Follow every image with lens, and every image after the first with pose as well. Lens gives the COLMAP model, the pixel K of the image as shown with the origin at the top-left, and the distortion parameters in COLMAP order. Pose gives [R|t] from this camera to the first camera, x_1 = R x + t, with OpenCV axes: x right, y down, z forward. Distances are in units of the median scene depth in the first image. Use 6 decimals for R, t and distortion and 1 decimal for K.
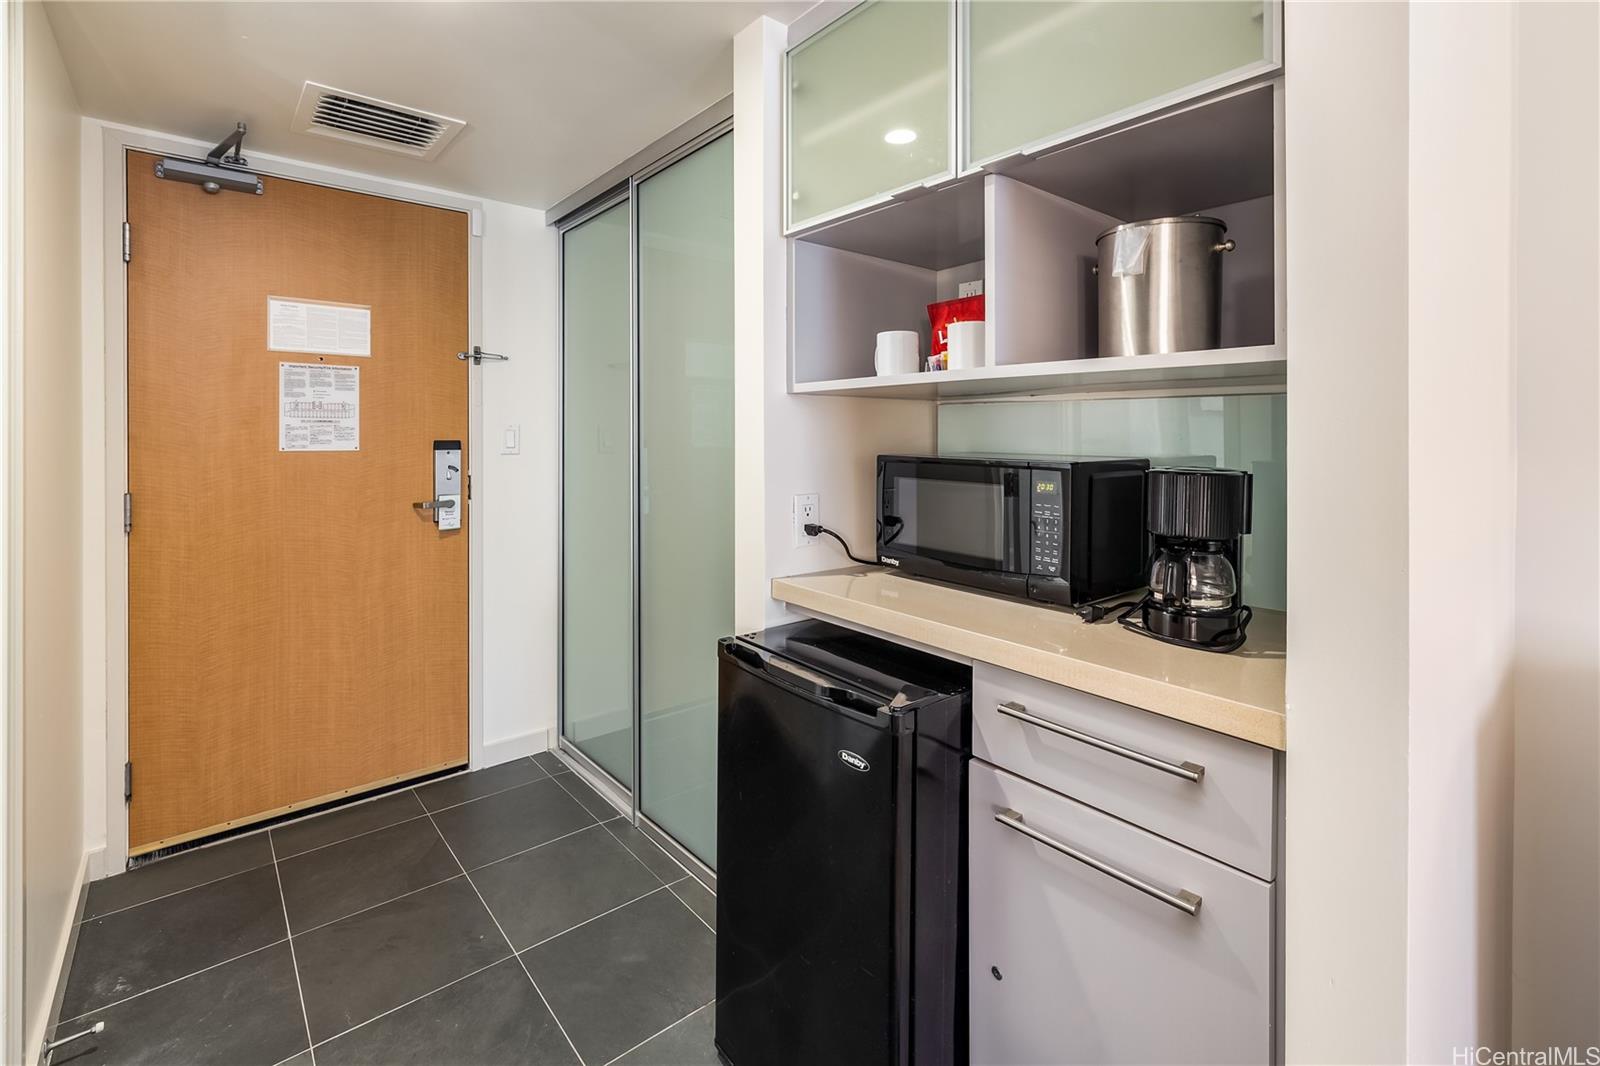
lens RADIAL K [[711.9, 0, 781.0], [0, 711.9, 440.4], [0, 0, 1]] dist [0.005638, -0.001447]
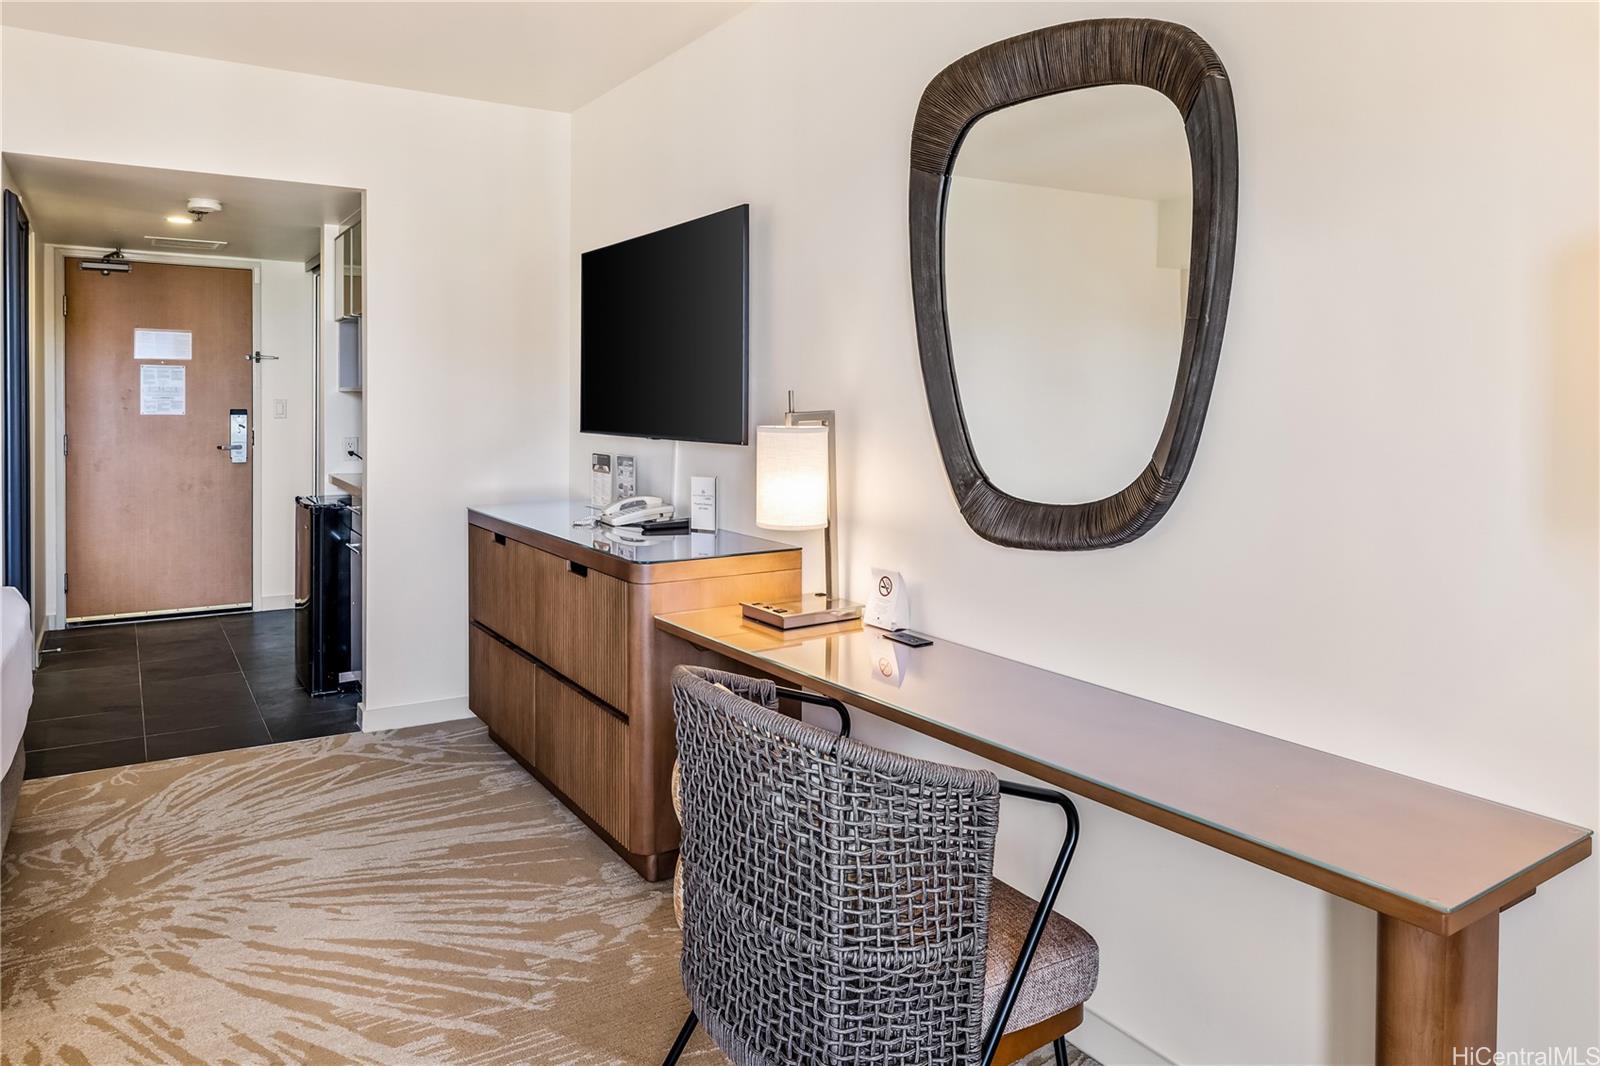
lens RADIAL K [[1024.0, 0, 778.8], [0, 1024.0, 421.0], [0, 0, 1]] dist [0.001141, 0.002672]
pose [[0.992992, 0.013271, -0.117432, 1.217771], [-0.011450, 0.999804, 0.016163, -0.029058], [0.117624, -0.014705, 0.992949, -1.399287]]
